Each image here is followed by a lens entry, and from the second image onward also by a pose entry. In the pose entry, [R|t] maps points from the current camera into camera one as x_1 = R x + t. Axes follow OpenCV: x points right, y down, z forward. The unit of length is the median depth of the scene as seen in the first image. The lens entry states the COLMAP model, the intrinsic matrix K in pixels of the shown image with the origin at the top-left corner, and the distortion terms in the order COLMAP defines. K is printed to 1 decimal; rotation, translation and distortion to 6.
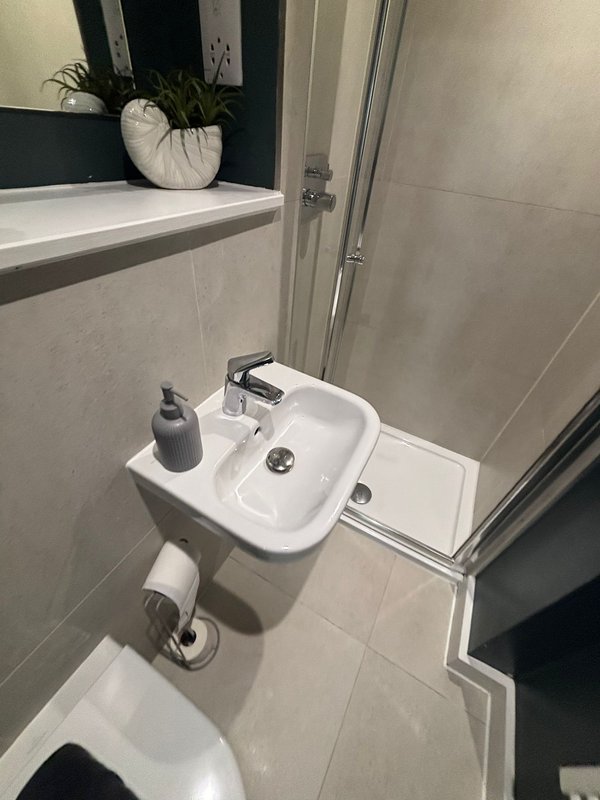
lens RADIAL K [[320.4, 0, 300.0], [0, 320.4, 400.0], [0, 0, 1]] dist [-0.000675, -0.000450]
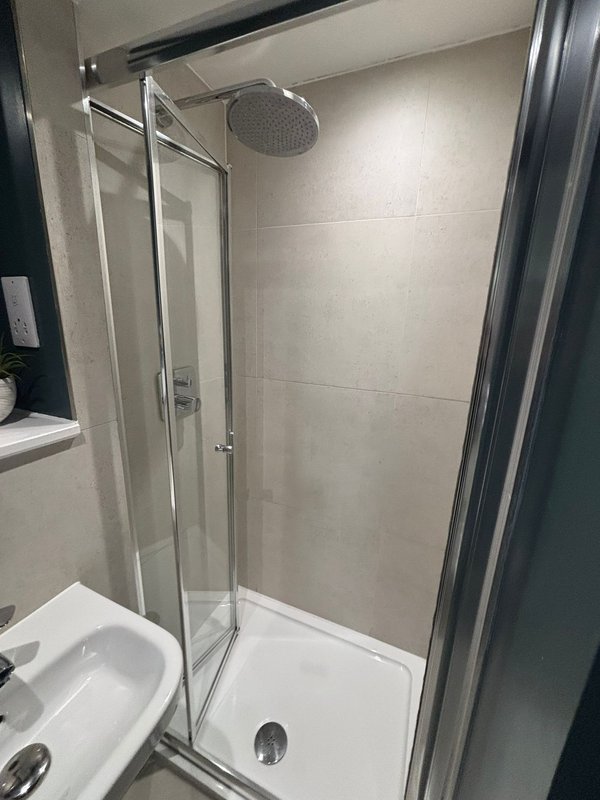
lens RADIAL K [[320.4, 0, 300.0], [0, 320.4, 400.0], [0, 0, 1]] dist [-0.000675, -0.000450]
pose [[0.994078, -0.077771, 0.075904, 0.571880], [0.103156, 0.895007, -0.433960, -0.181823], [-0.034185, 0.439220, 0.897729, 0.008559]]
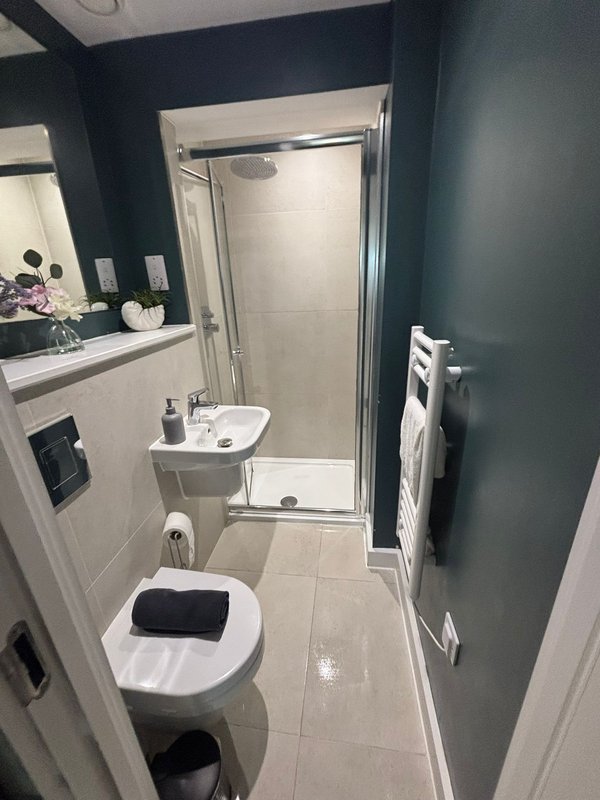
lens RADIAL K [[320.4, 0, 300.0], [0, 320.4, 400.0], [0, 0, 1]] dist [-0.000675, -0.000450]
pose [[0.926530, -0.241300, 0.288646, -0.142559], [0.324613, 0.900574, -0.289124, 0.697329], [-0.190182, 0.361581, 0.912738, -0.966912]]
